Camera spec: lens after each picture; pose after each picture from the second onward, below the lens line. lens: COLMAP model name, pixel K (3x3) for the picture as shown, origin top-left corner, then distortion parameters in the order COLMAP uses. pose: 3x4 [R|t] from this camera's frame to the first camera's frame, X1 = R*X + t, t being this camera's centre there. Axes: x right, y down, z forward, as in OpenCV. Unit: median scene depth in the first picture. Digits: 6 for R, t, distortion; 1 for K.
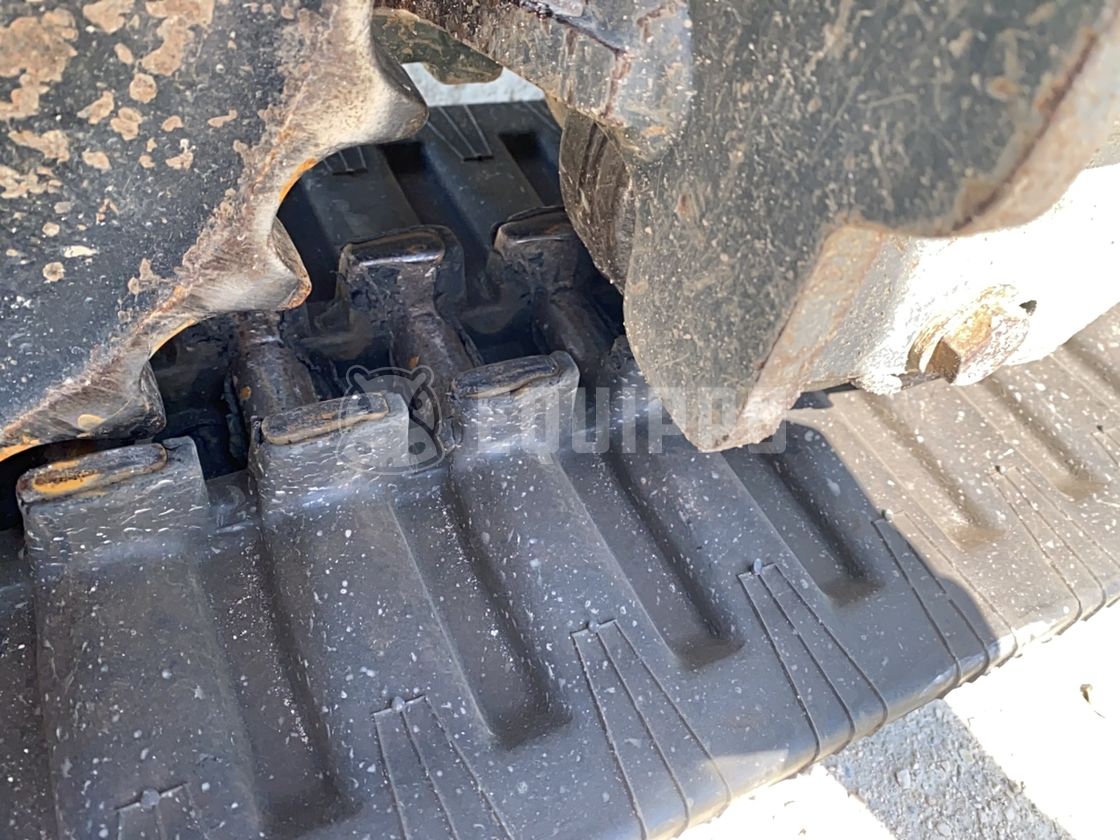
lens RADIAL K [[890.3, 0, 555.7], [0, 890.3, 391.9], [0, 0, 1]] dist [-0.001753, -0.023236]
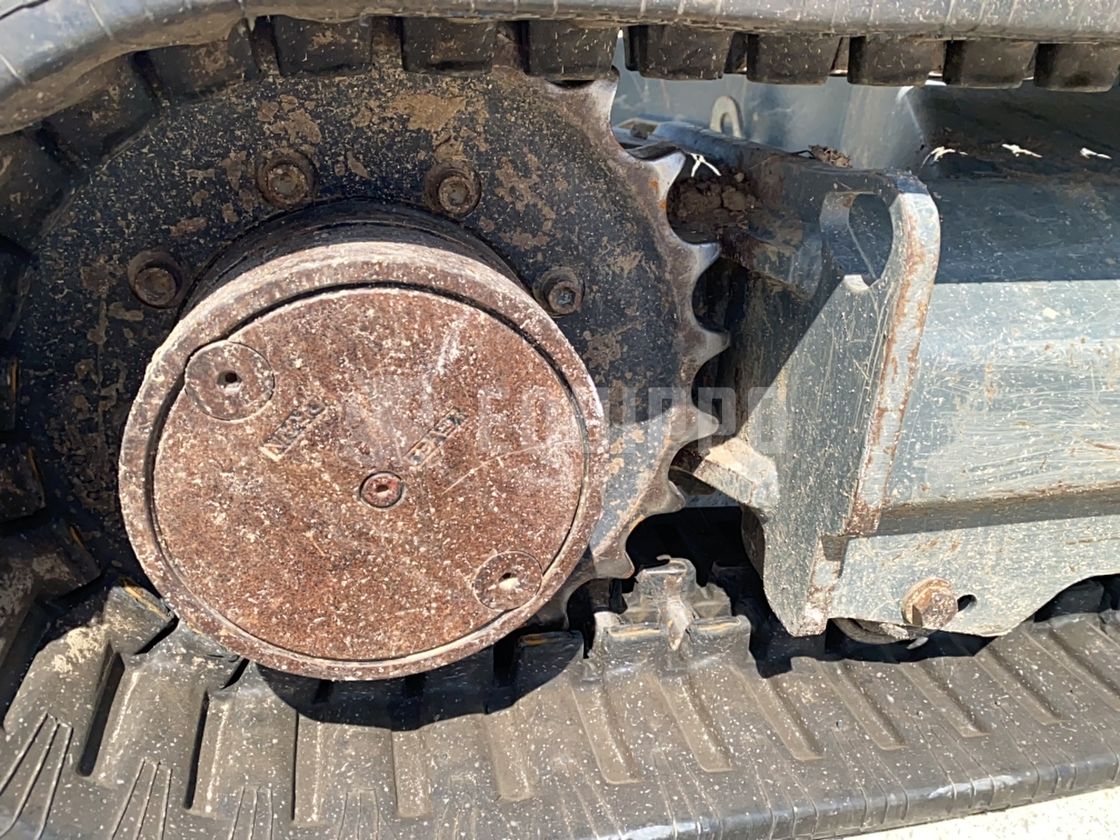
lens RADIAL K [[861.8, 0, 556.3], [0, 861.8, 417.4], [0, 0, 1]] dist [0.032180, -0.032833]
pose [[0.967504, -0.011711, -0.252584, 0.119063], [-0.095523, 0.907975, -0.407992, 0.464302], [0.234118, 0.418861, 0.877351, -1.247954]]
